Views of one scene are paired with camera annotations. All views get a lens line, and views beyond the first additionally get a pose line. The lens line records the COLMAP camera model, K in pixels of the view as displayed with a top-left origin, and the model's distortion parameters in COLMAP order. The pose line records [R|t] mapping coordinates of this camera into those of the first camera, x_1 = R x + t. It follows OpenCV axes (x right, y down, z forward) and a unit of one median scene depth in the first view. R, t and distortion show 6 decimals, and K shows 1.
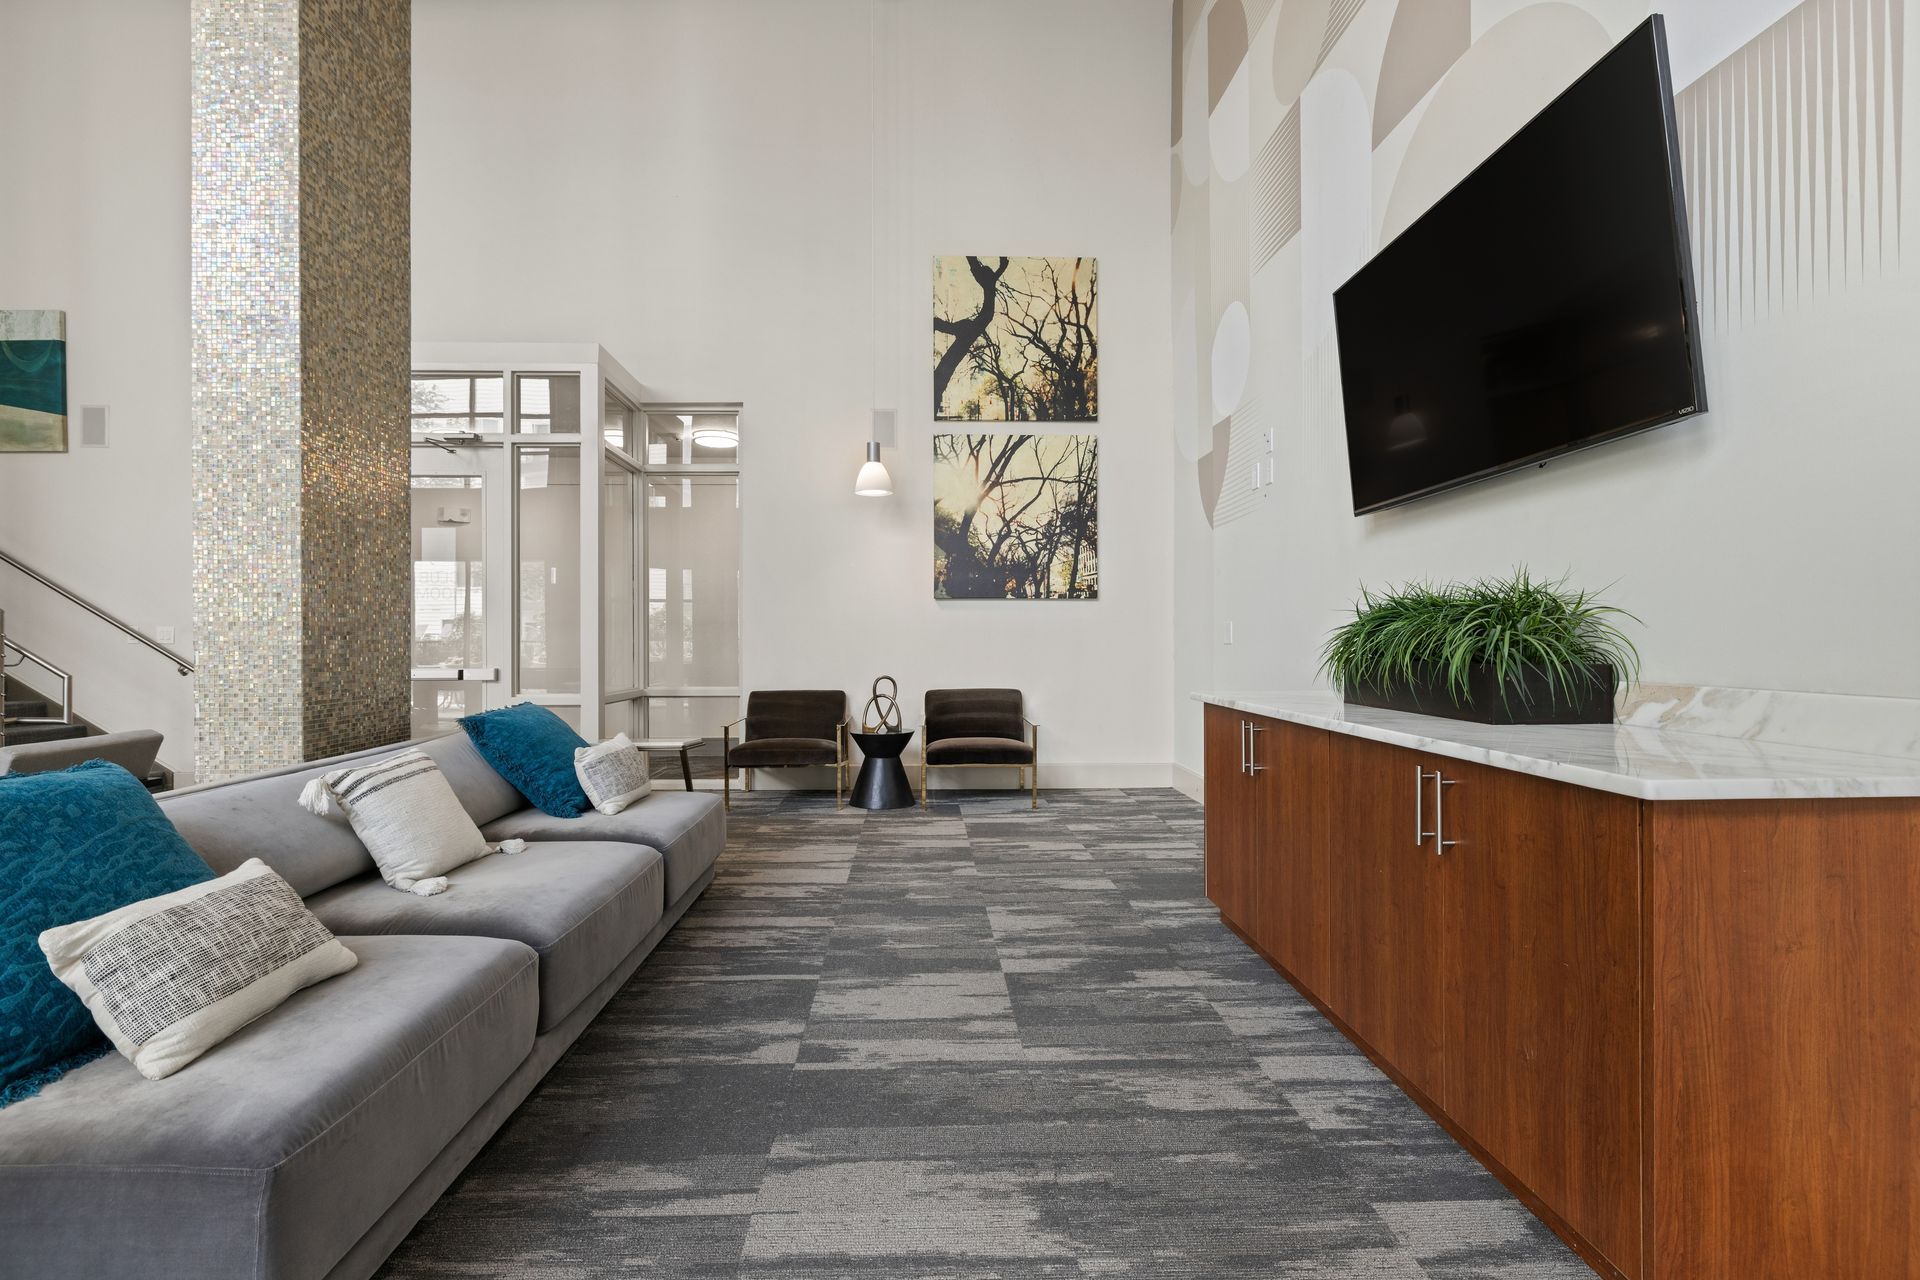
lens RADIAL K [[902.1, 0, 955.2], [0, 902.1, 638.8], [0, 0, 1]] dist [-0.002539, 0.000907]
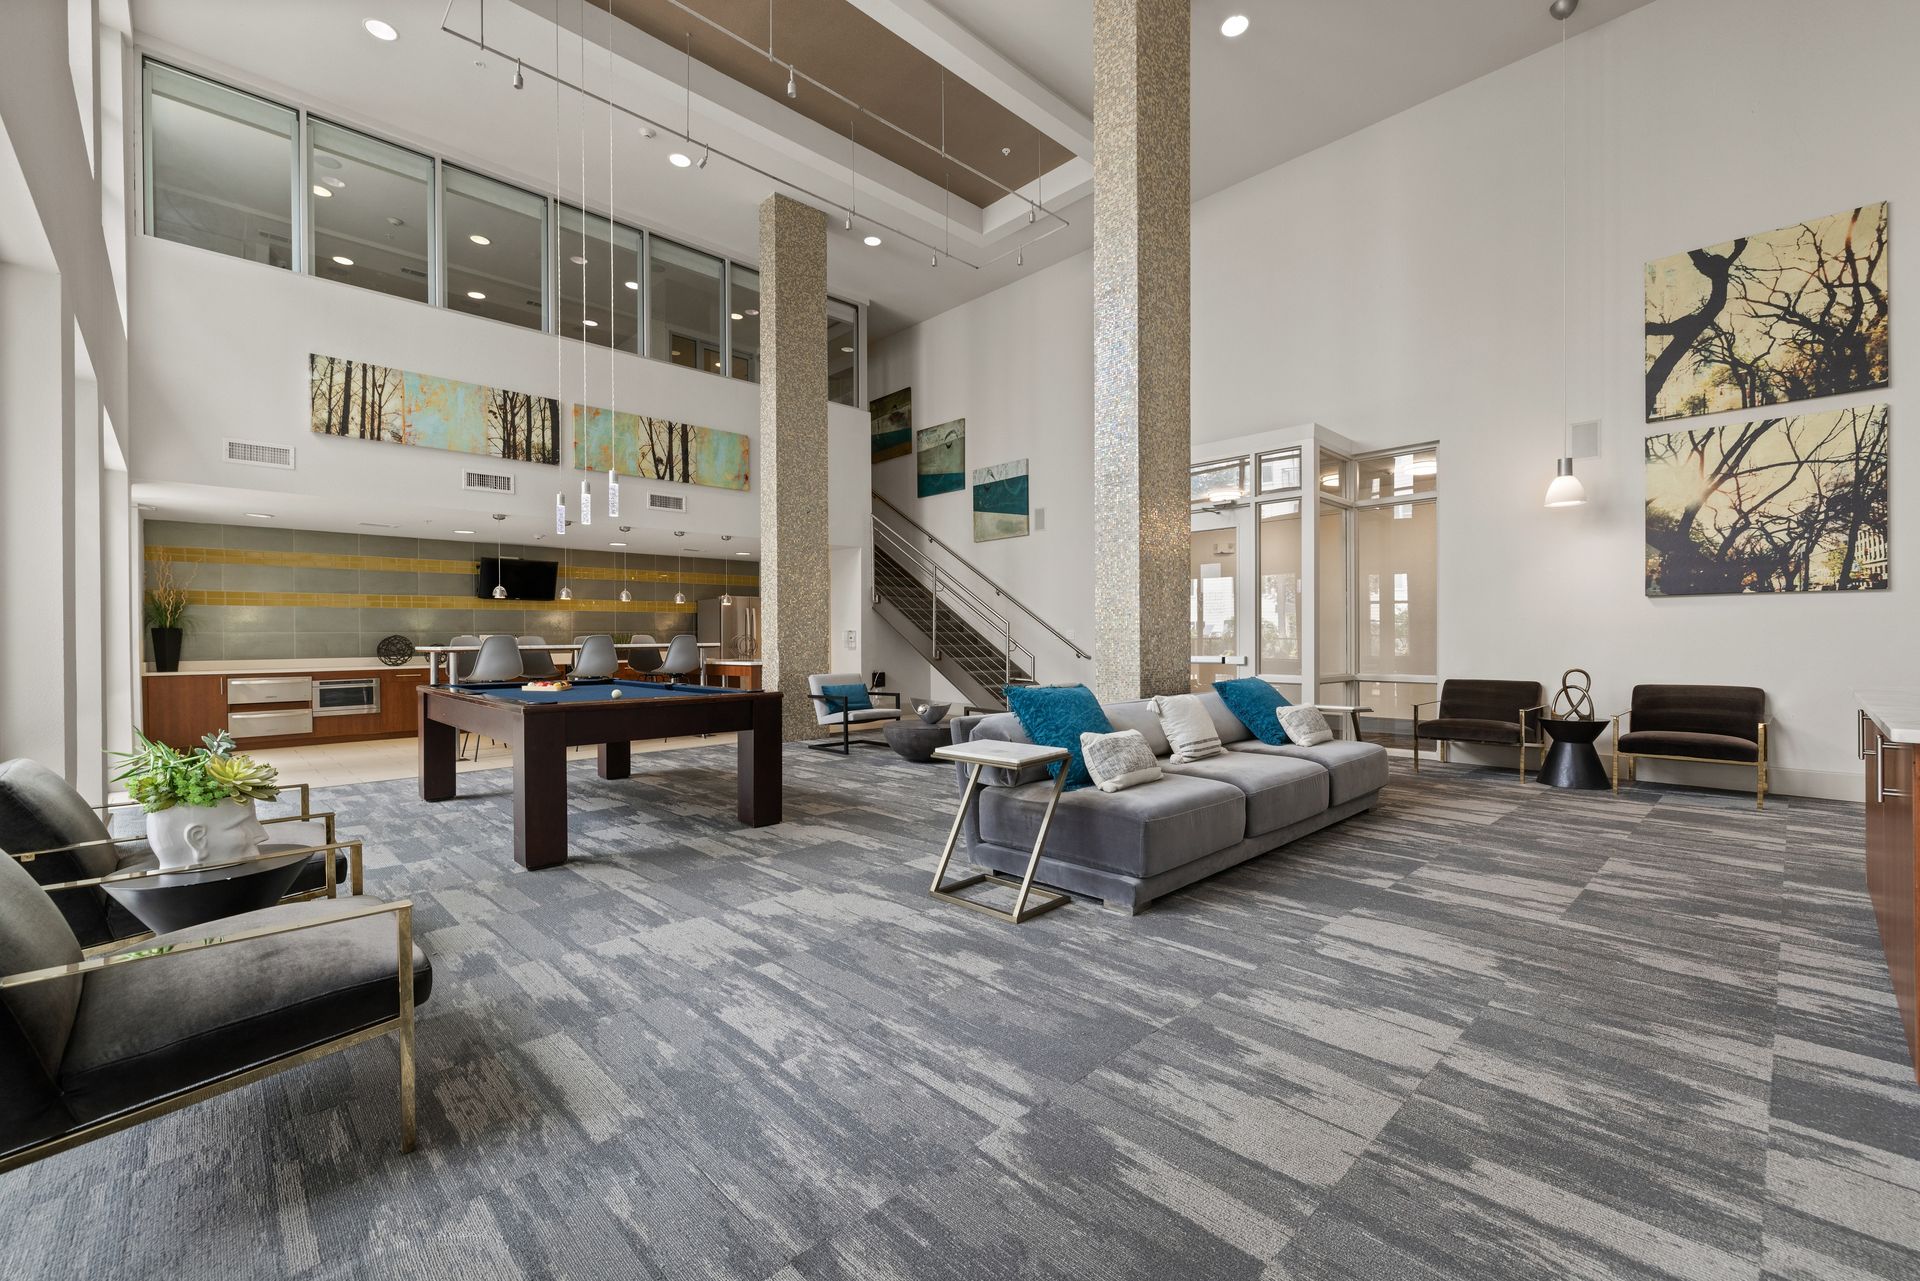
lens RADIAL K [[804.5, 0, 964.9], [0, 804.5, 645.4], [0, 0, 1]] dist [0.002252, -0.001022]
pose [[0.674368, 0.005759, -0.738373, 0.167176], [0.003207, 0.999937, 0.010728, -0.000817], [0.738388, -0.009603, 0.674307, -0.248039]]
